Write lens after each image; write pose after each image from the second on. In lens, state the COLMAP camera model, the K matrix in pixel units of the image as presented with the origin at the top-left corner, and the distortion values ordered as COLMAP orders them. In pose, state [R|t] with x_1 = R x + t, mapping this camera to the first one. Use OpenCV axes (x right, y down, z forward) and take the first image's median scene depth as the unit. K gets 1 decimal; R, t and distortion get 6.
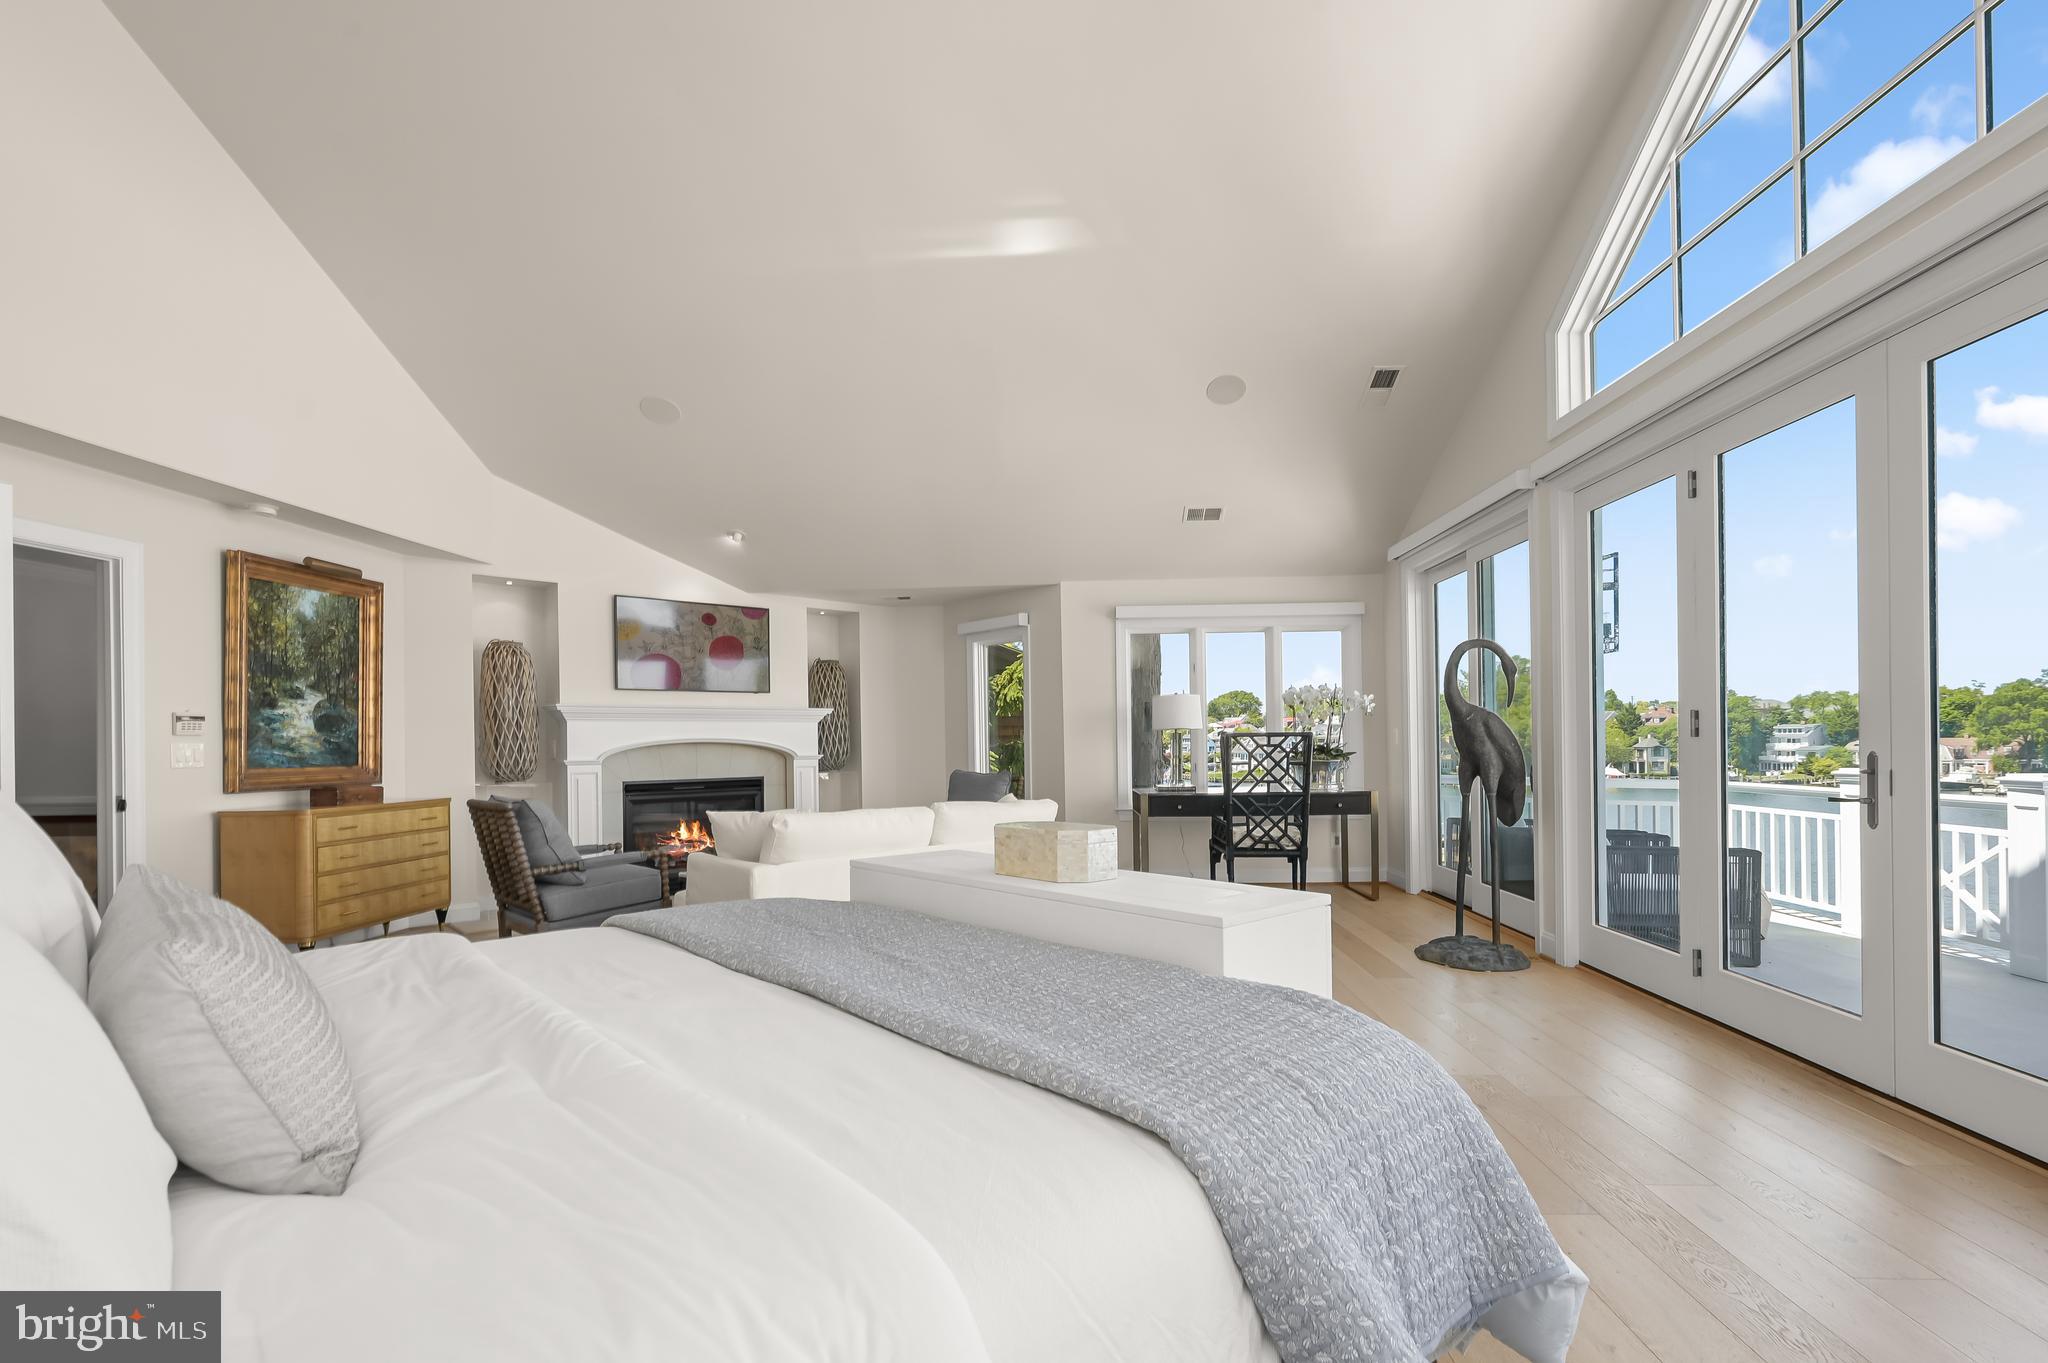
lens RADIAL K [[917.7, 0, 1034.5], [0, 917.7, 721.3], [0, 0, 1]] dist [-0.000950, 0.000640]
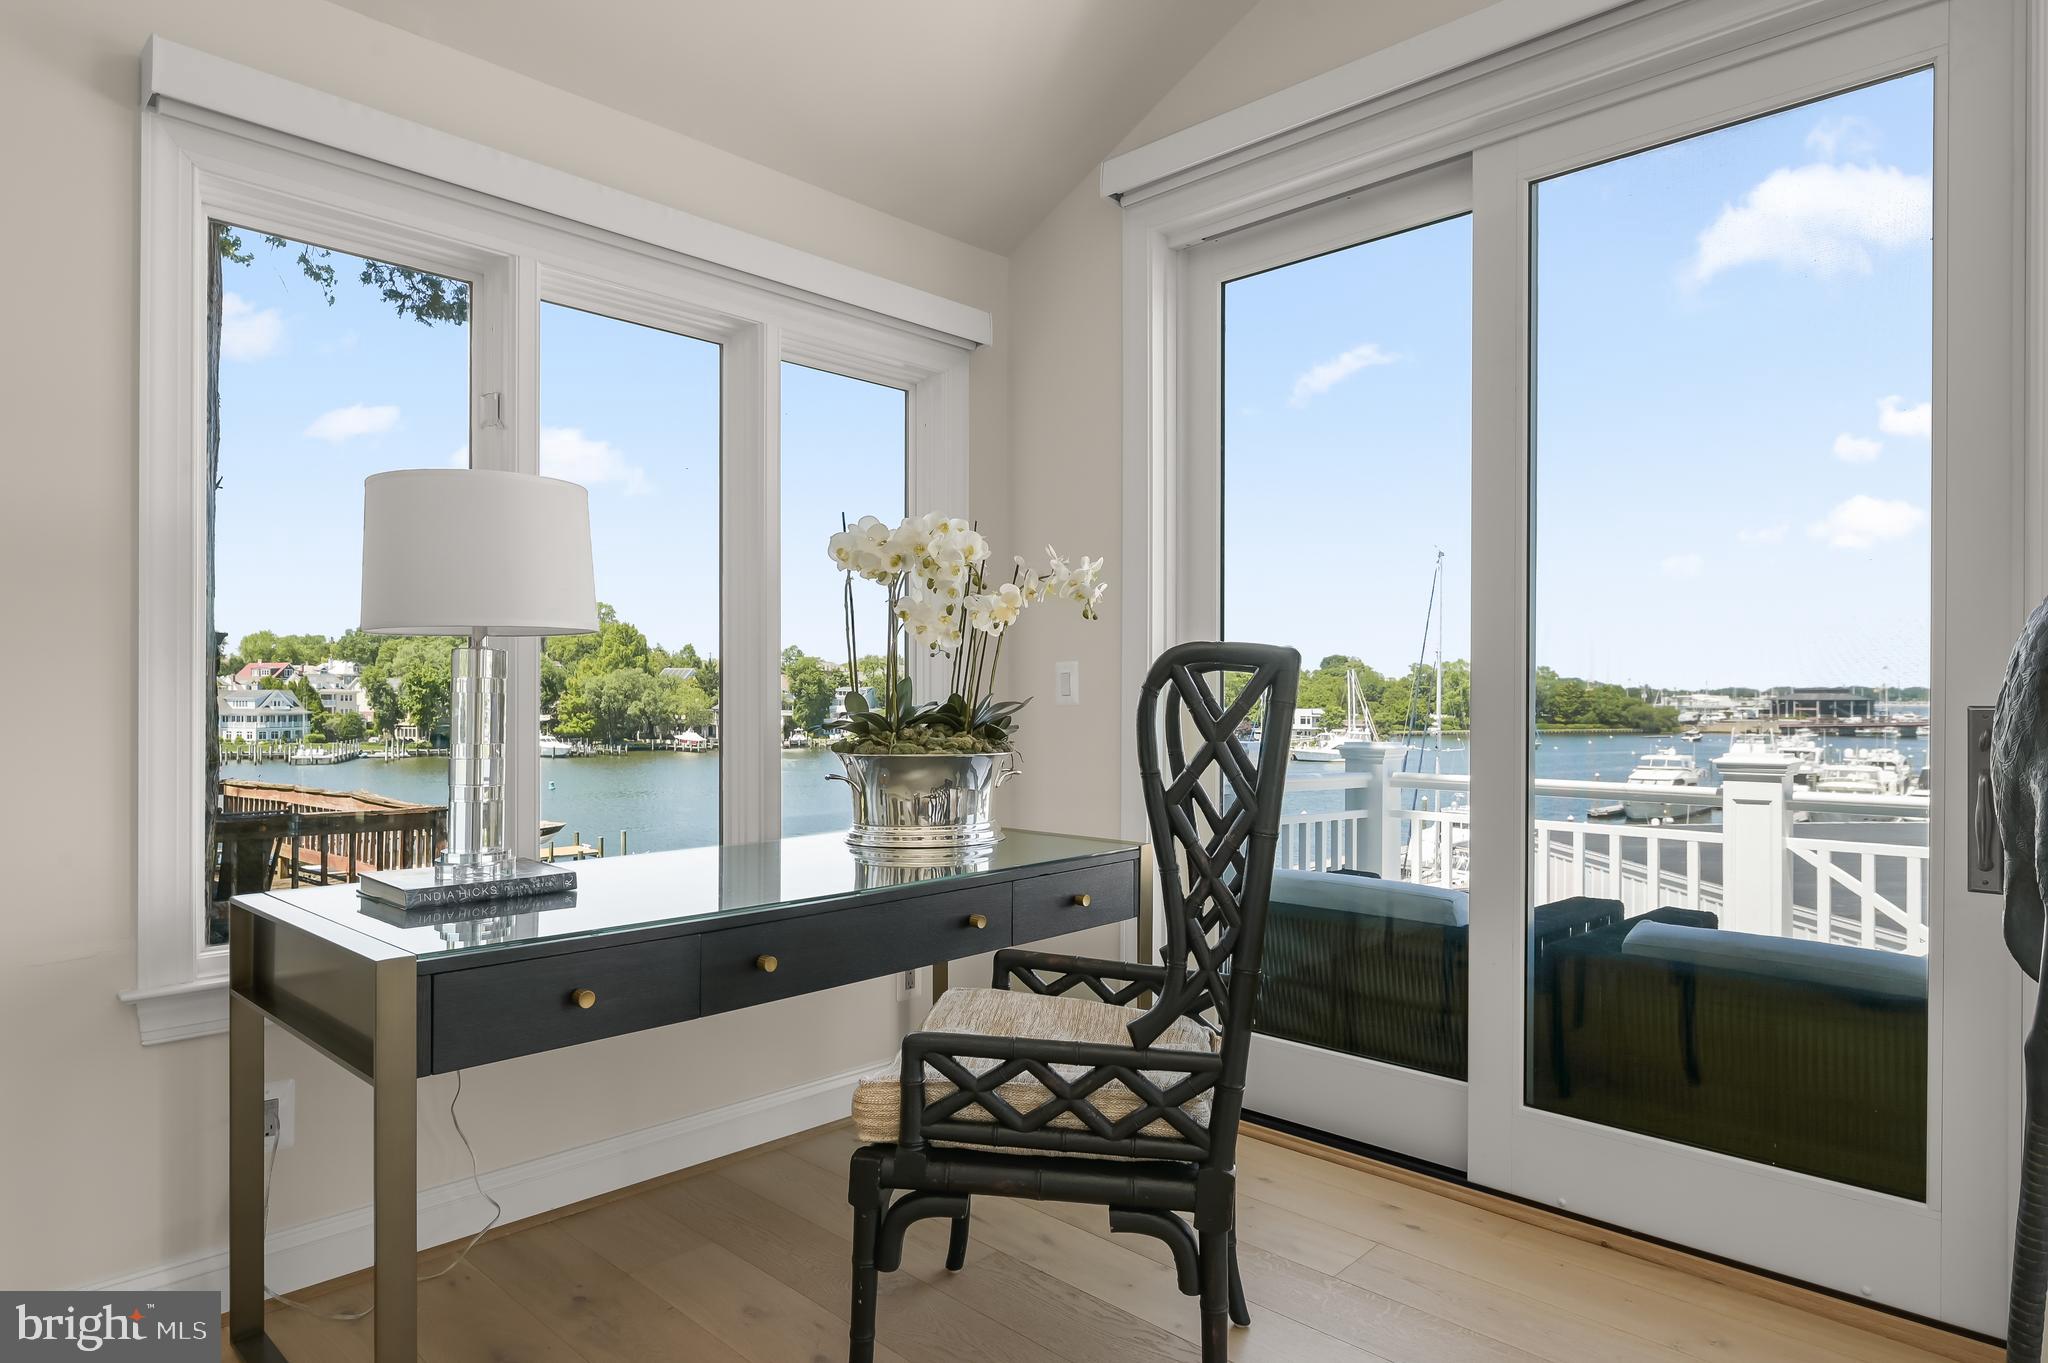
lens RADIAL K [[1159.9, 0, 1024.5], [0, 1159.9, 696.7], [0, 0, 1]] dist [-0.012147, -0.001120]
pose [[0.658129, 0.013153, 0.752791, 0.025535], [-0.027206, 0.999610, 0.006319, 0.018042], [-0.752414, -0.024639, 0.658230, 0.670615]]
